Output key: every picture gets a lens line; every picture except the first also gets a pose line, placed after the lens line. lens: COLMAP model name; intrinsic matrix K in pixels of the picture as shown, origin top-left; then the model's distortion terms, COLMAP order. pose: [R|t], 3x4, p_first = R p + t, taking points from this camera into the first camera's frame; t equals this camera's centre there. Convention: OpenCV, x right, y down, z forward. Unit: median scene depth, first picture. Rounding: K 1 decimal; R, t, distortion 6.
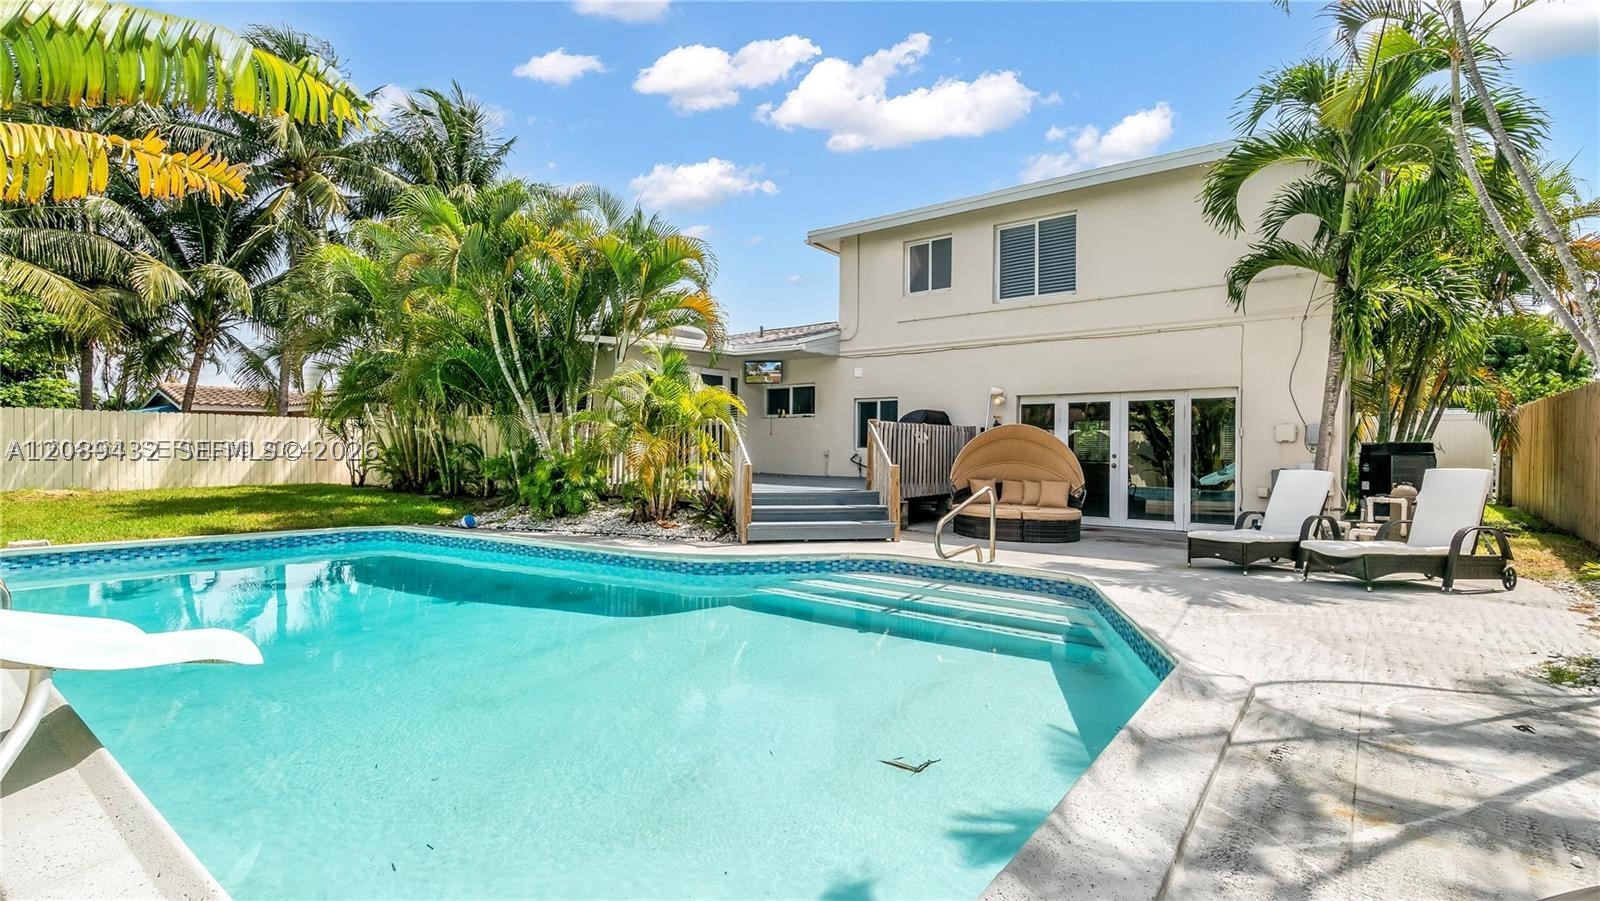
lens RADIAL K [[741.3, 0, 795.4], [0, 741.3, 448.3], [0, 0, 1]] dist [-0.007627, 0.000896]
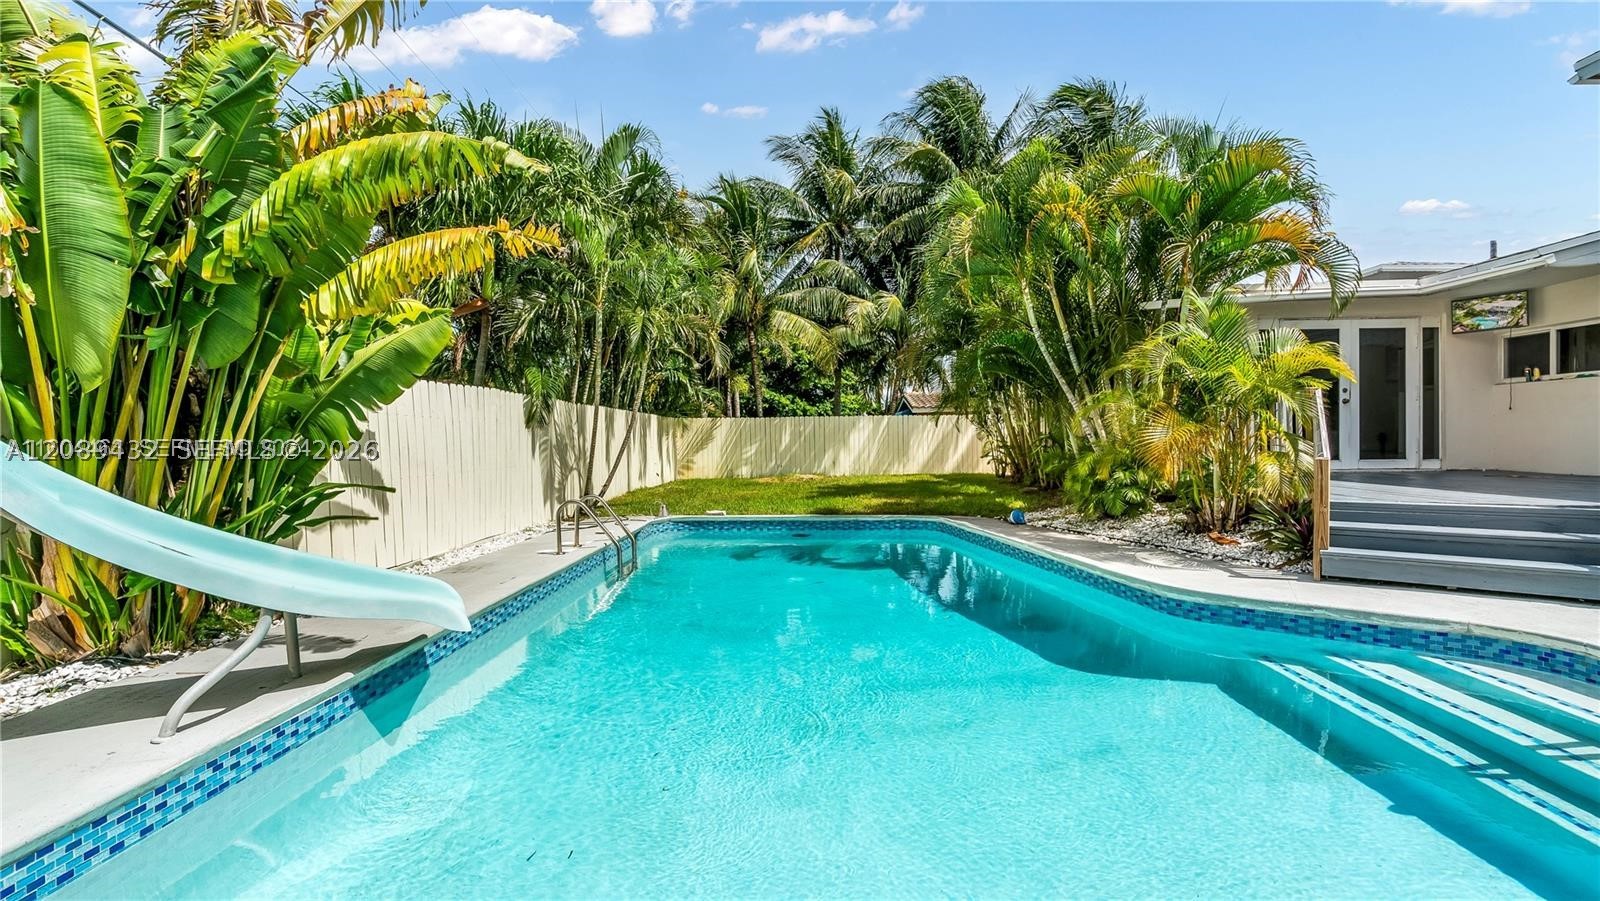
lens RADIAL K [[741.3, 0, 801.4], [0, 741.3, 444.5], [0, 0, 1]] dist [-0.007627, 0.000896]
pose [[0.591544, -0.011497, -0.806191, 0.165441], [0.018583, 0.999827, -0.000623, 0.000702], [0.806059, -0.014614, 0.591655, 0.214062]]
